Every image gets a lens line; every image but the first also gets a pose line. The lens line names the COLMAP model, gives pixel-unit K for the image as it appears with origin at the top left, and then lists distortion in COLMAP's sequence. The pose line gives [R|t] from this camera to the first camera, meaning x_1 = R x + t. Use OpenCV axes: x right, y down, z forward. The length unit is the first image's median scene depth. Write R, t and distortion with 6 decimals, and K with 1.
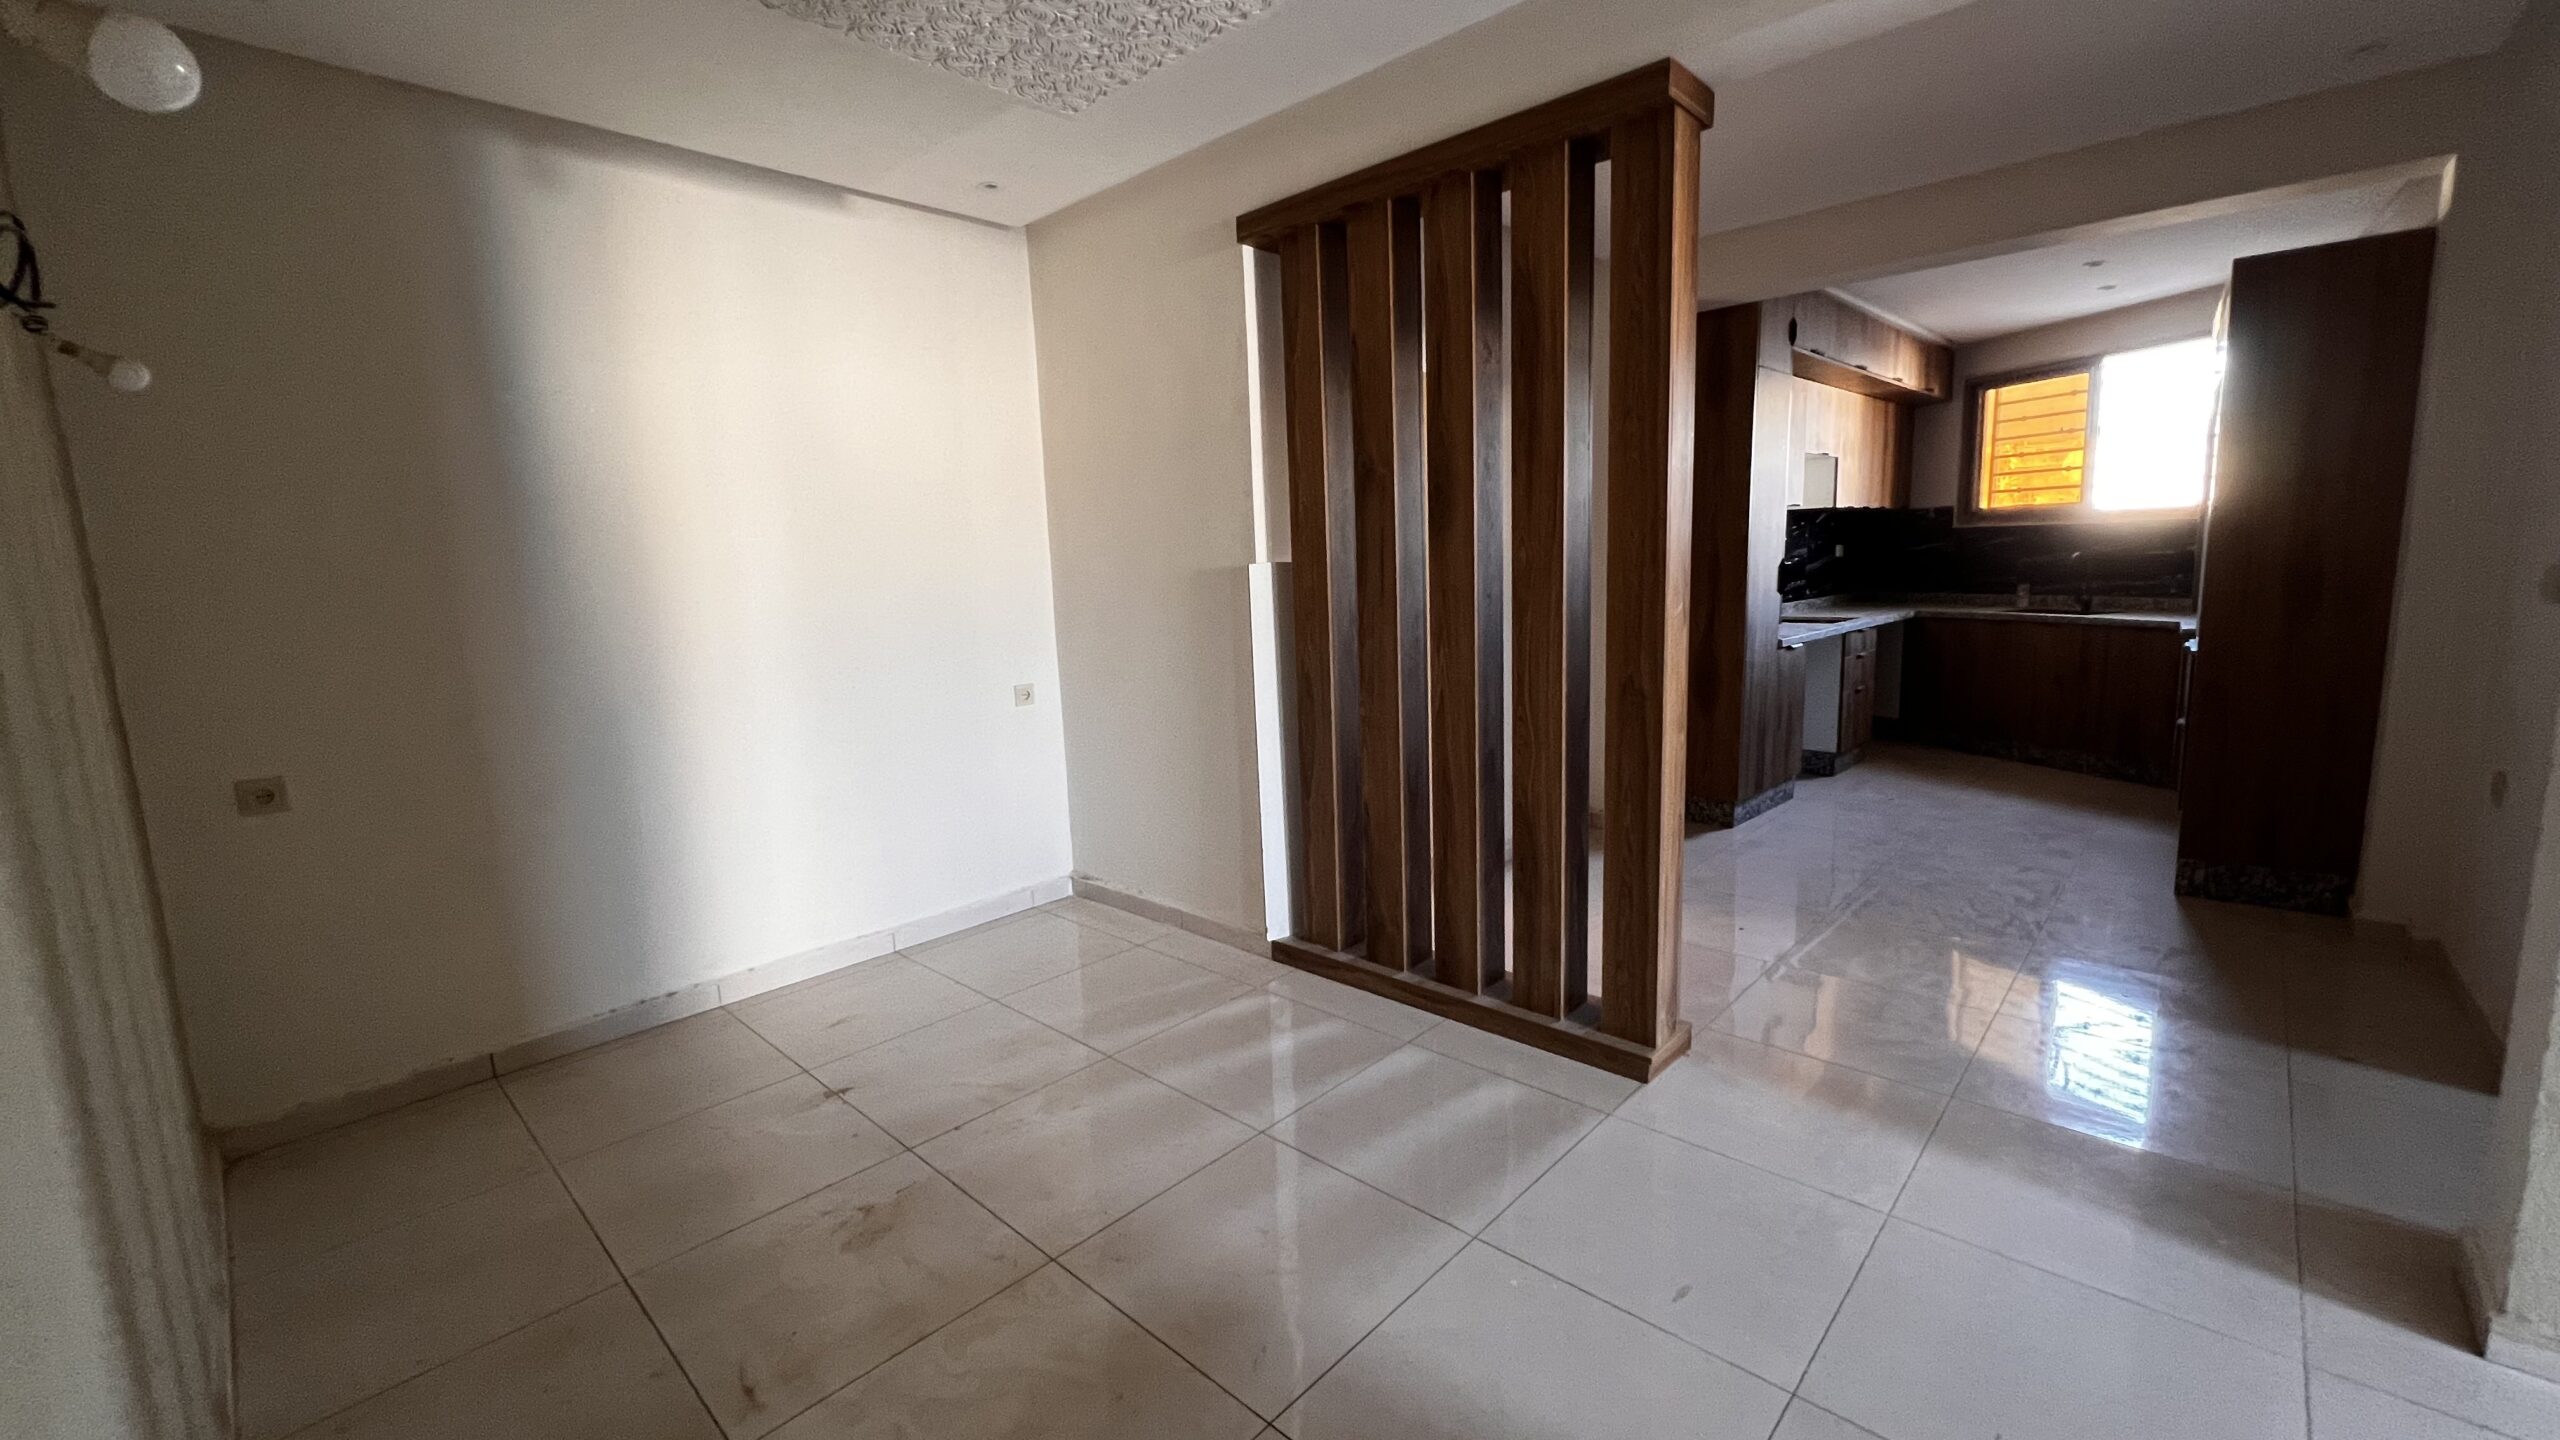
lens RADIAL K [[1020.8, 0, 1281.8], [0, 1020.8, 716.3], [0, 0, 1]] dist [-0.003391, -0.001150]
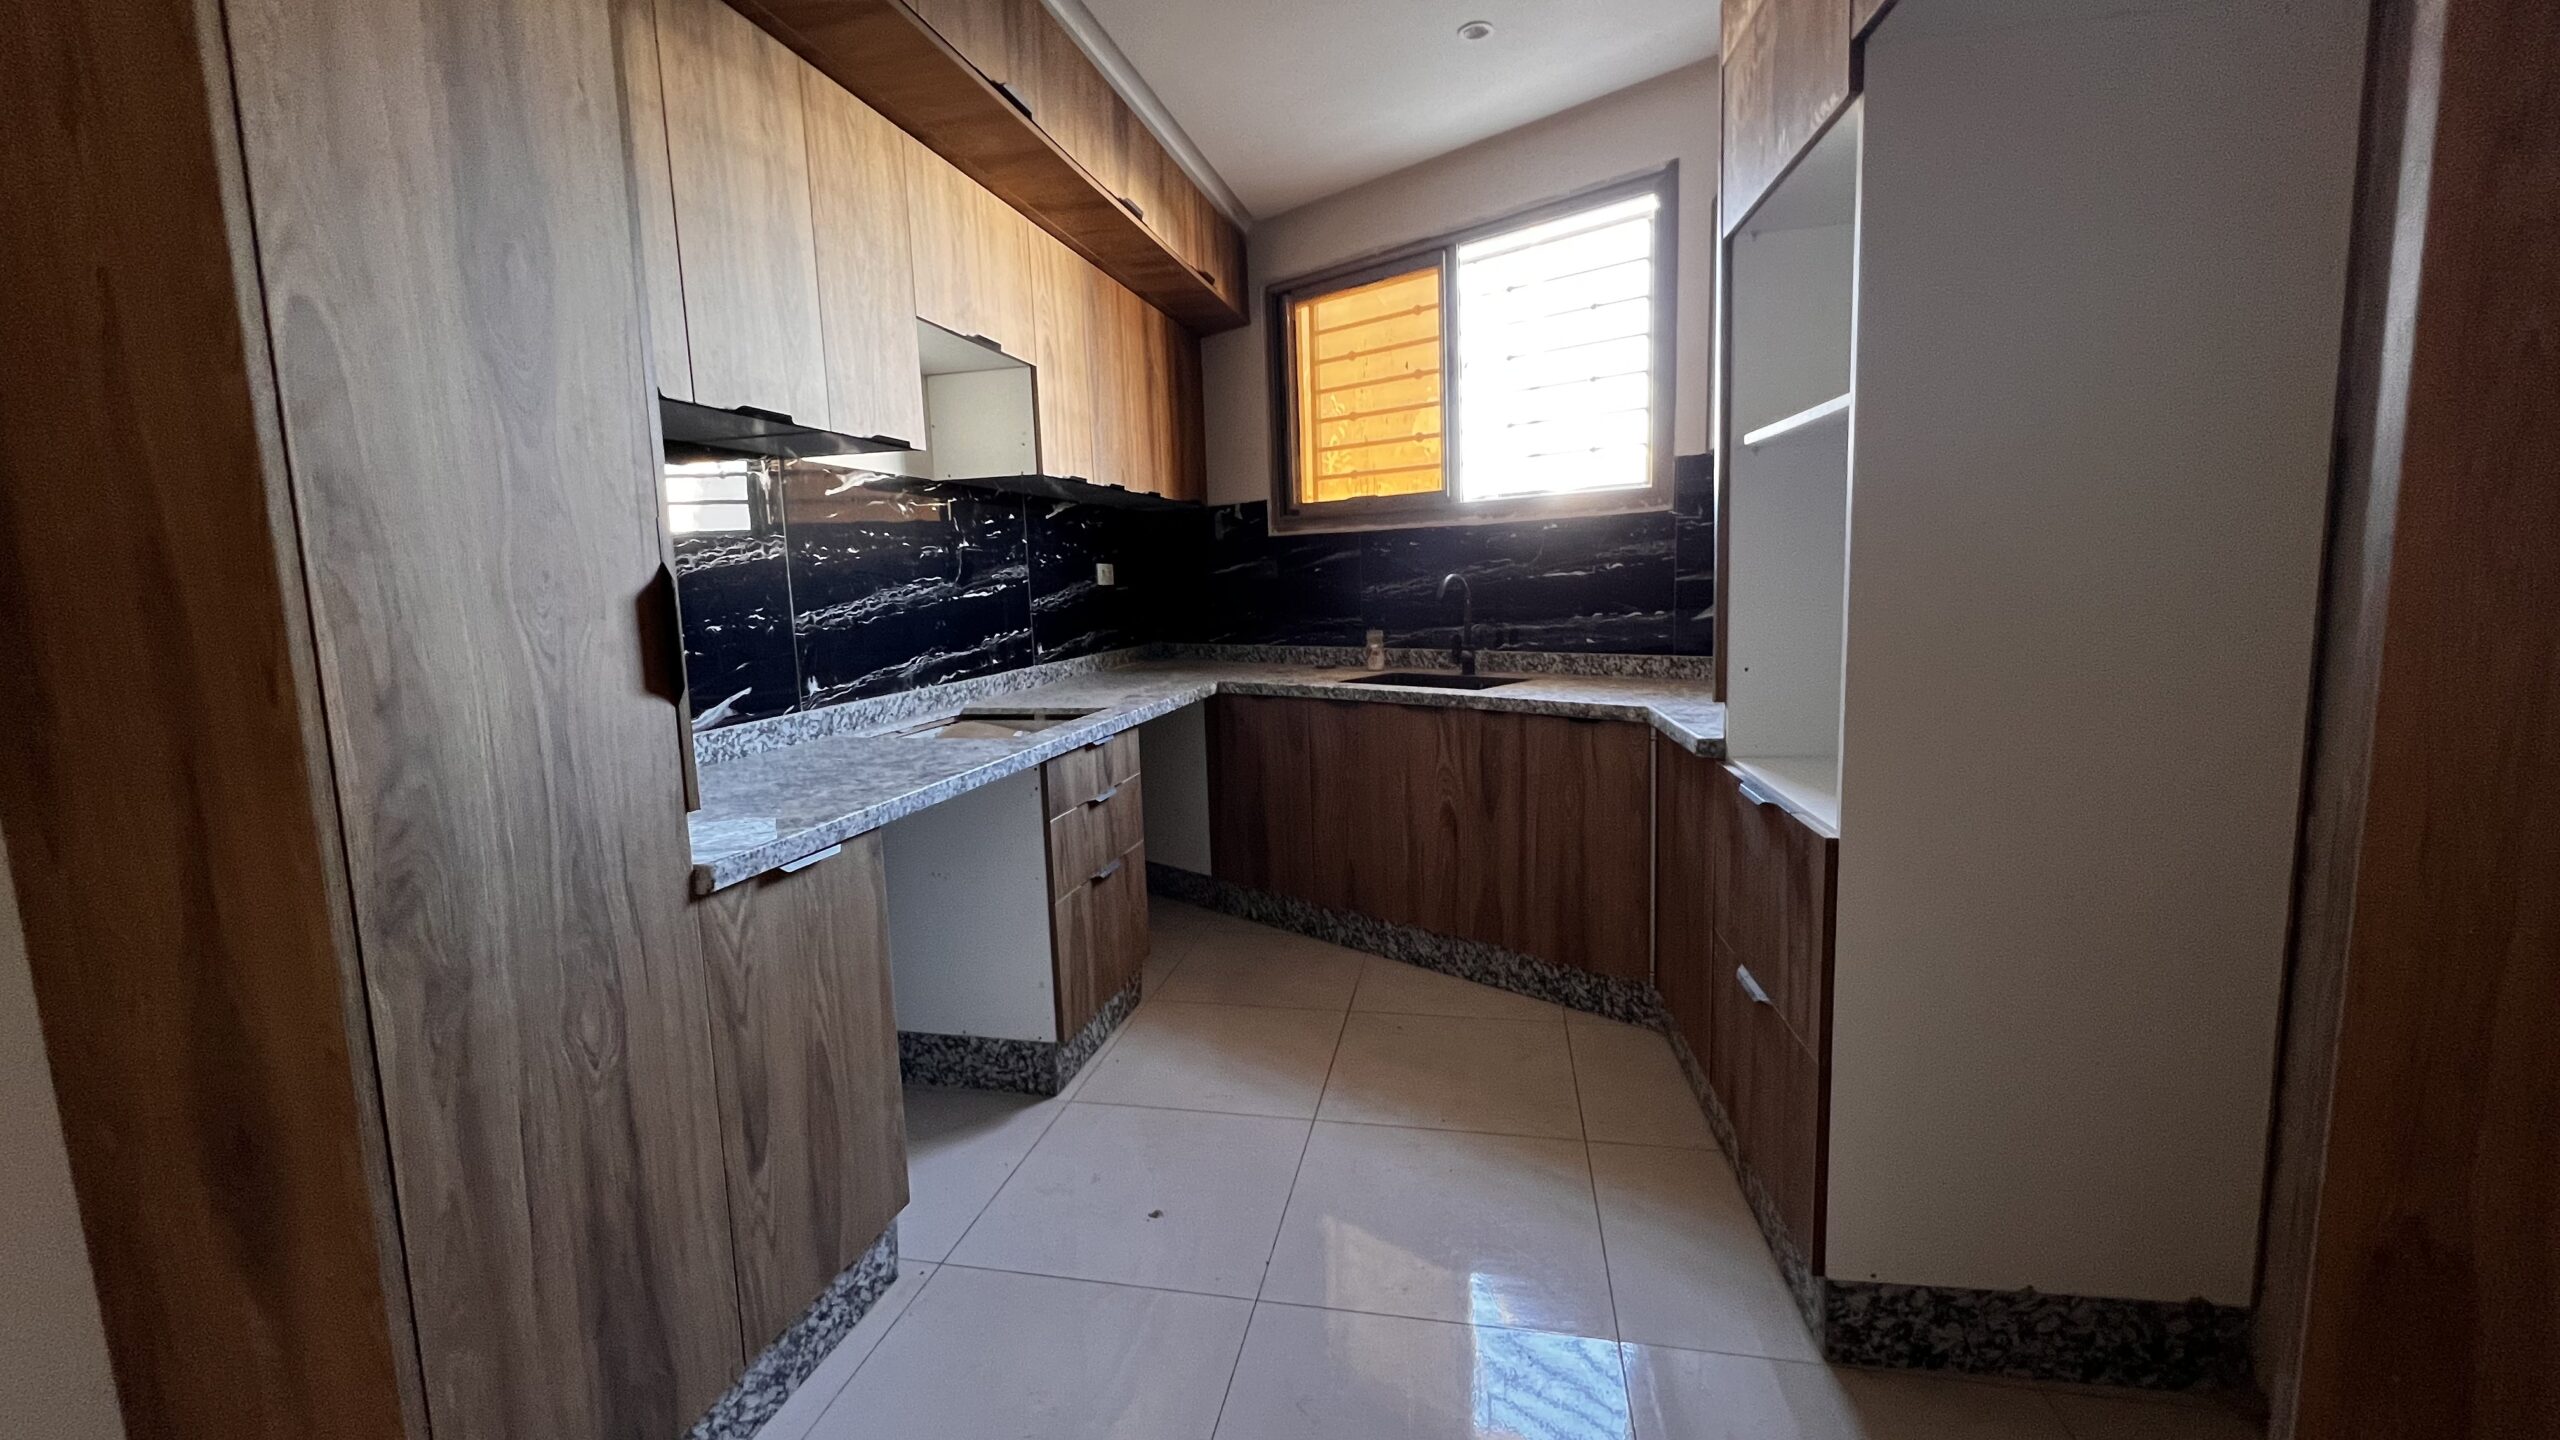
lens RADIAL K [[1020.8, 0, 1278.1], [0, 1020.8, 716.5], [0, 0, 1]] dist [-0.003391, -0.001150]
pose [[0.849731, -0.060284, 0.523758, 0.369643], [0.078408, 0.996843, -0.012471, -0.077393], [-0.521353, 0.051664, 0.851776, 0.530195]]
